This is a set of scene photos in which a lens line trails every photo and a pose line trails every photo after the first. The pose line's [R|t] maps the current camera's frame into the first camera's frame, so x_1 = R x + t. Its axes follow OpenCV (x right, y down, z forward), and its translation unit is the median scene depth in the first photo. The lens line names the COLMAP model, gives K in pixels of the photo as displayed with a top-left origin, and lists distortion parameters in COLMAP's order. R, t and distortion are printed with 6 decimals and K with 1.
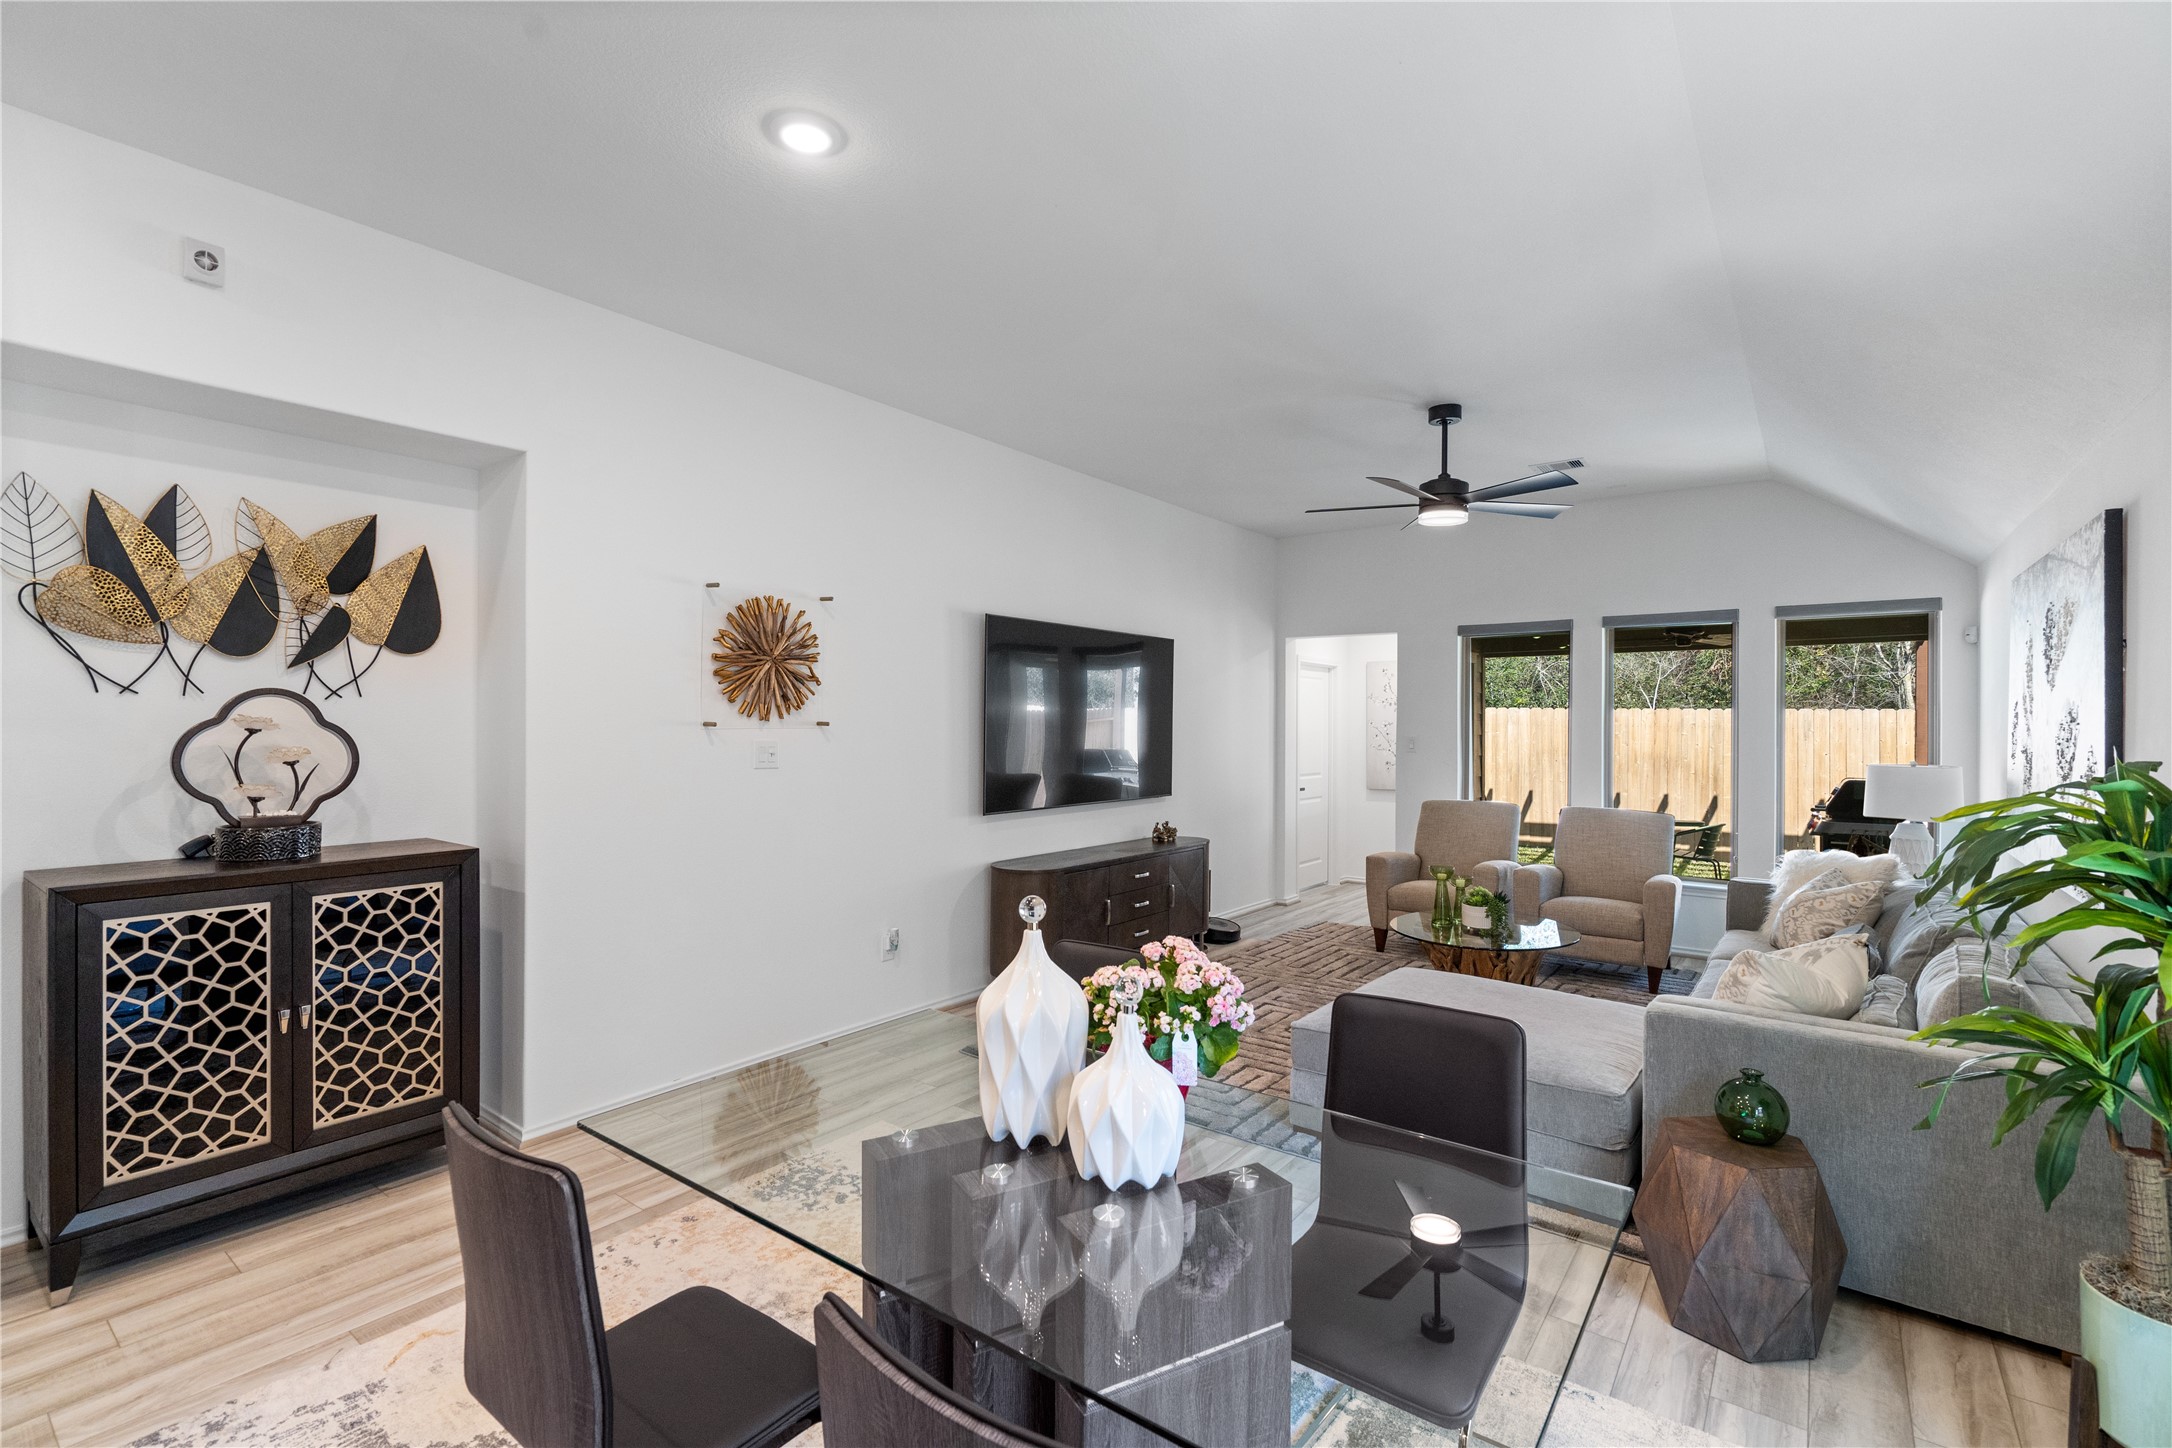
lens RADIAL K [[982.2, 0, 1086.6], [0, 982.2, 727.1], [0, 0, 1]] dist [-0.002000, -0.000868]
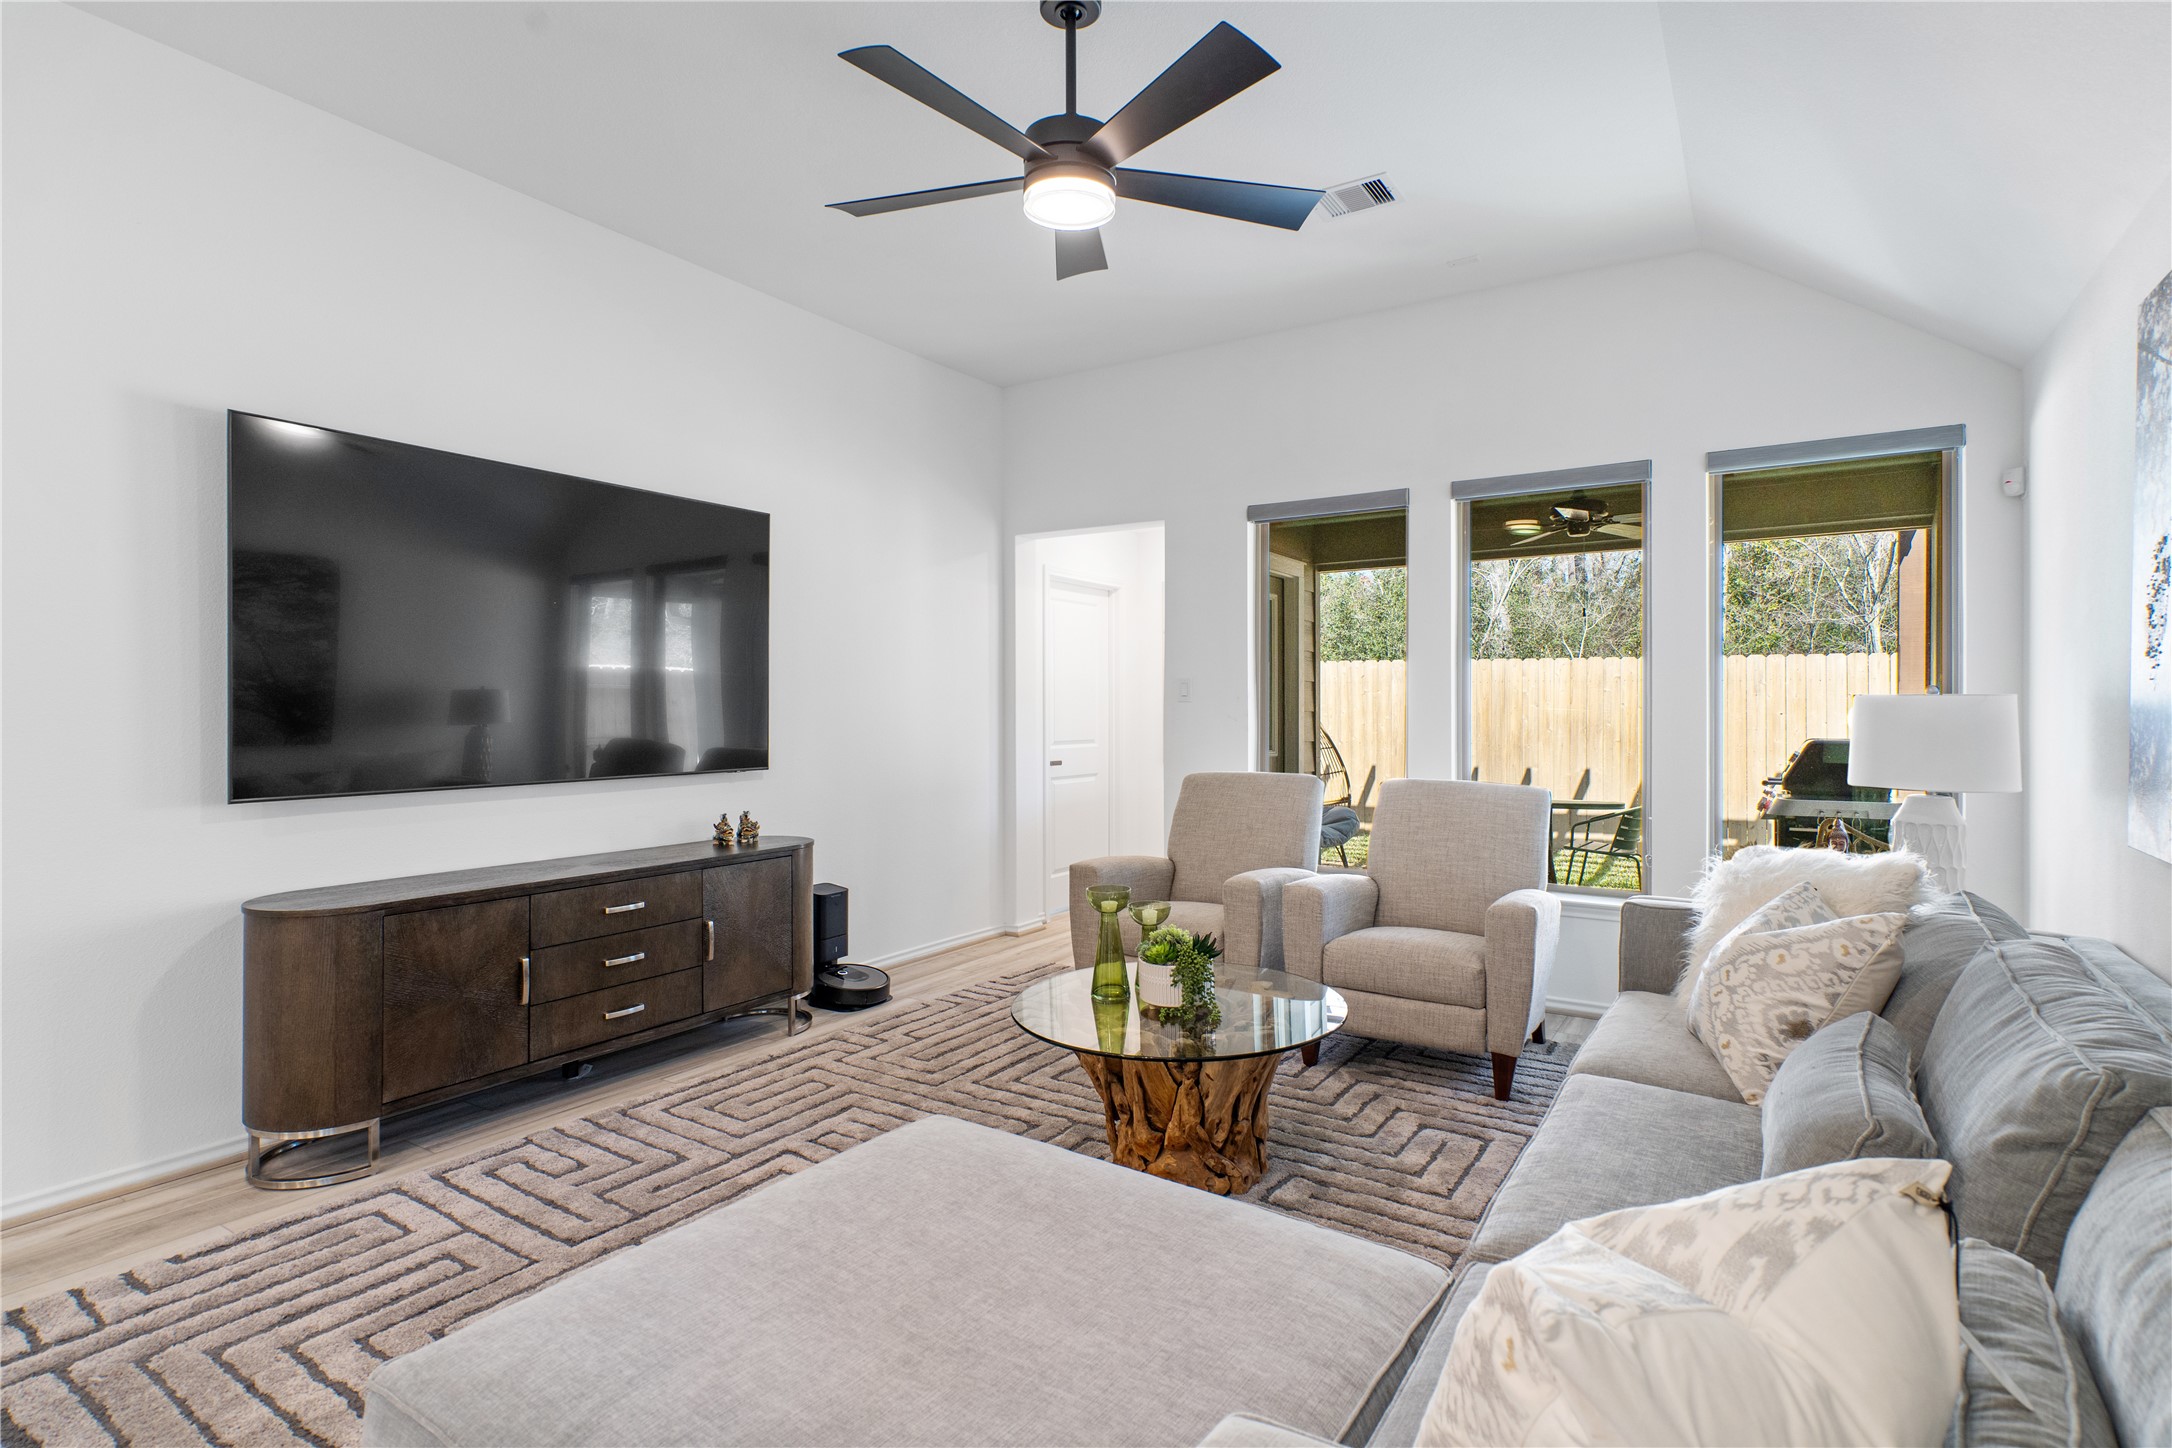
lens RADIAL K [[1080.3, 0, 1090.2], [0, 1080.3, 711.3], [0, 0, 1]] dist [-0.002537, 0.001631]
pose [[0.996897, -0.006720, 0.078427, 0.245333], [0.006676, 0.999977, 0.000814, 0.036061], [-0.078431, -0.000288, 0.996920, 0.330728]]
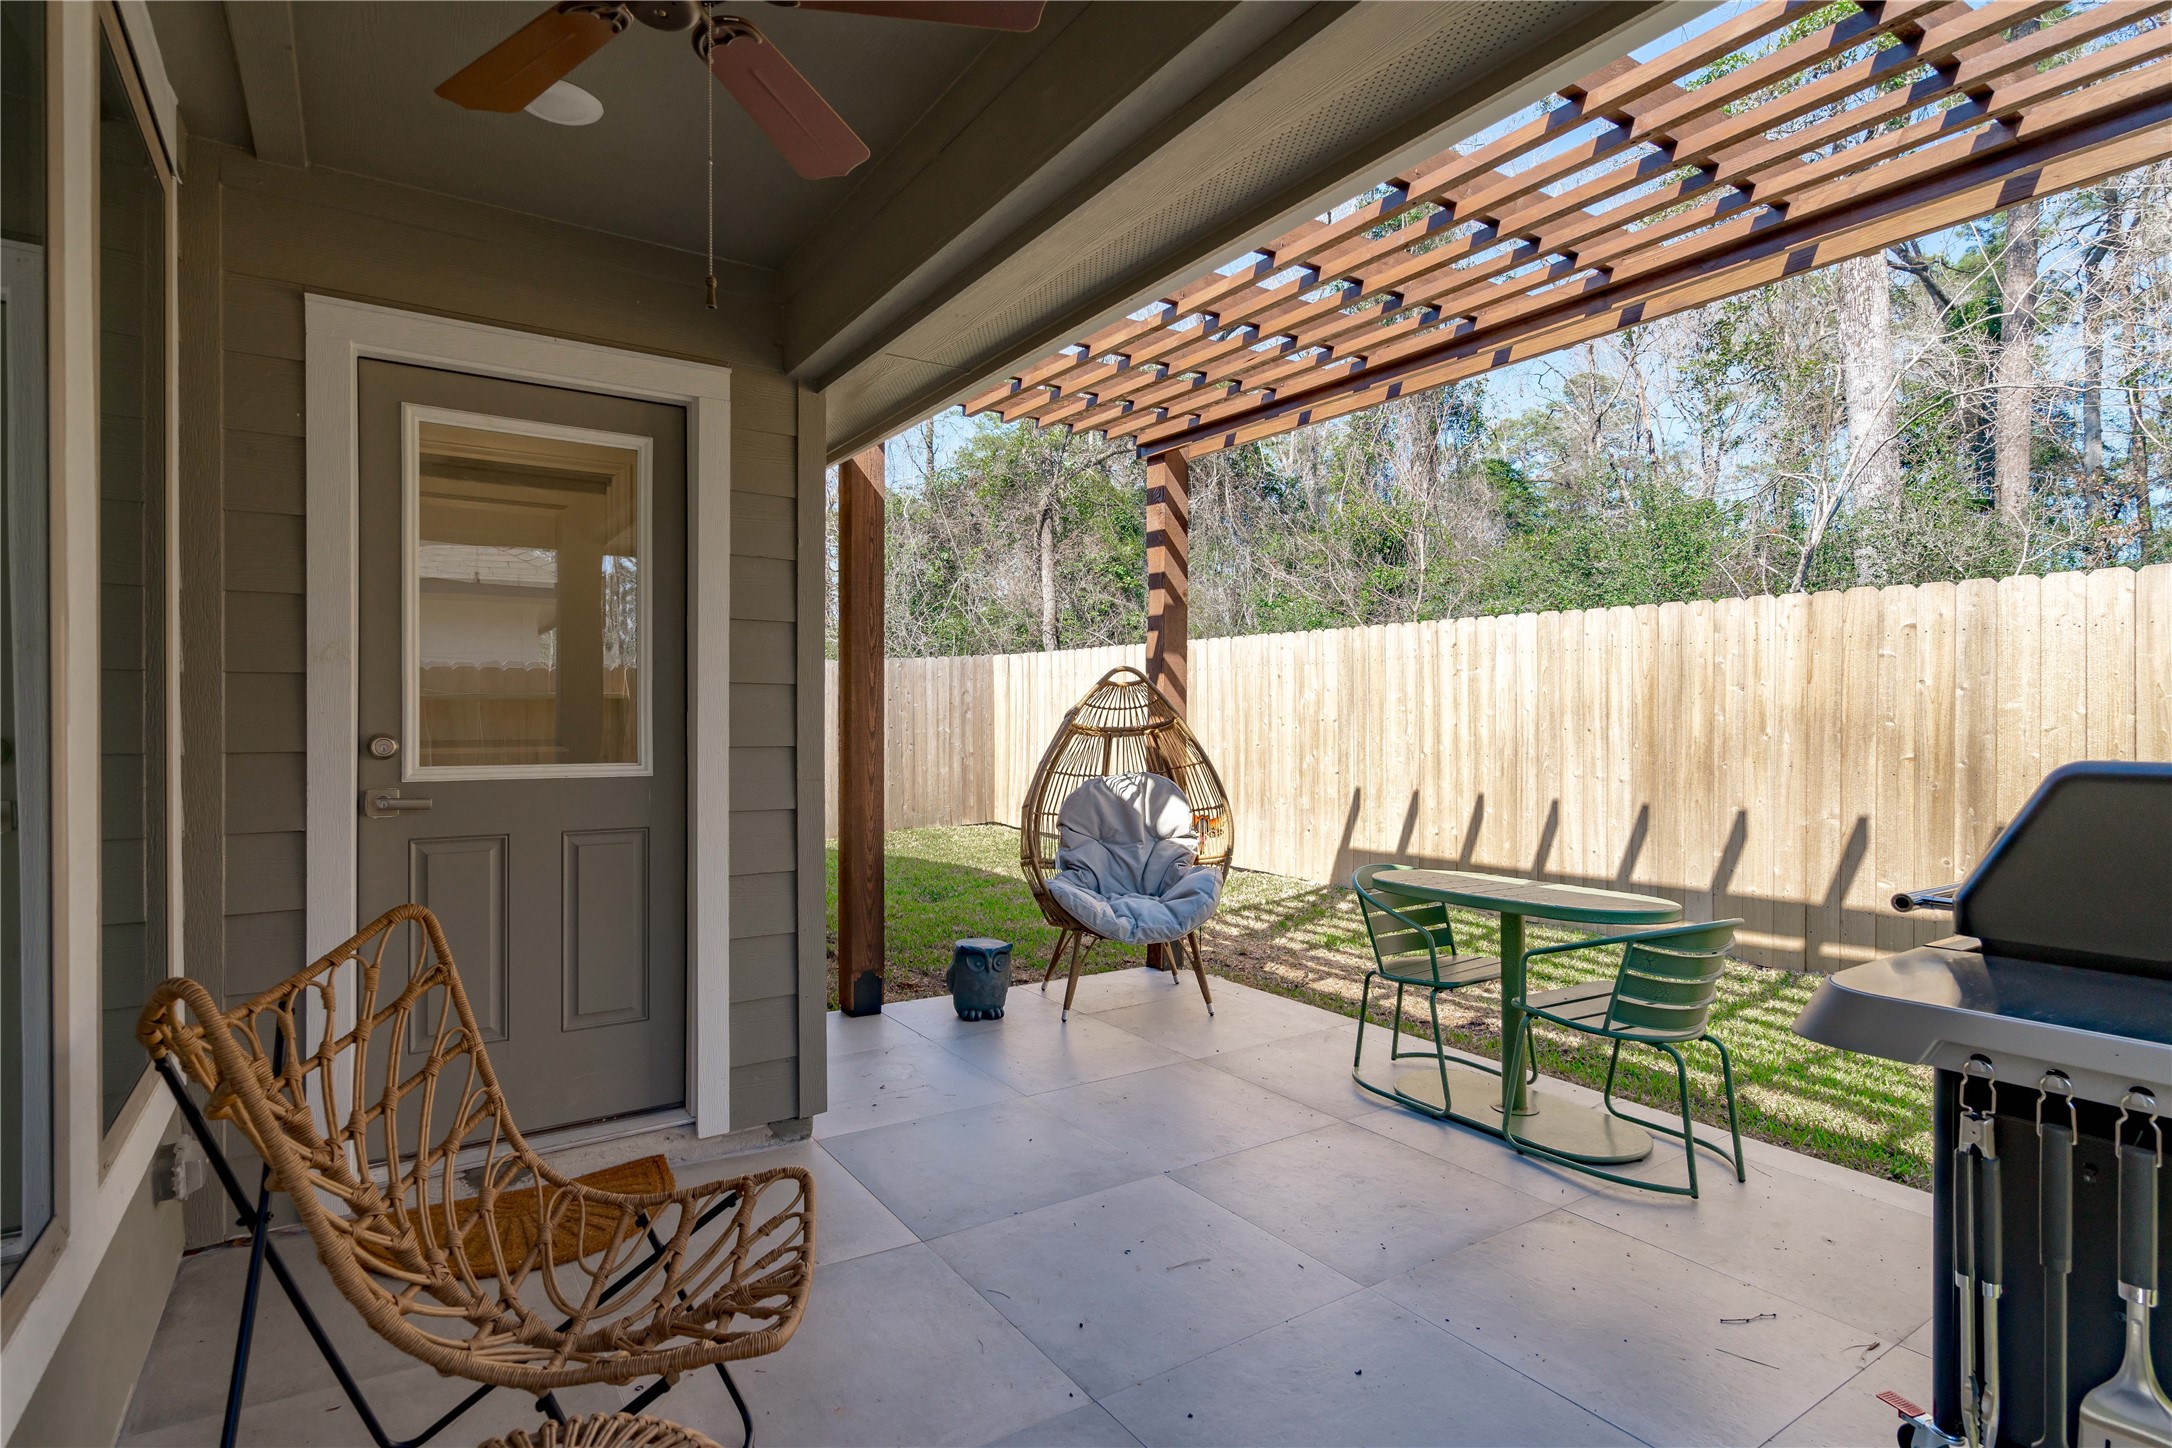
lens RADIAL K [[1080.3, 0, 1084.8], [0, 1080.3, 725.0], [0, 0, 1]] dist [-0.002537, 0.001631]
pose [[0.946638, 0.000084, -0.322300, 0.809906], [0.000410, 0.999999, 0.001464, 0.060093], [0.322299, -0.001518, 0.946637, 0.913061]]
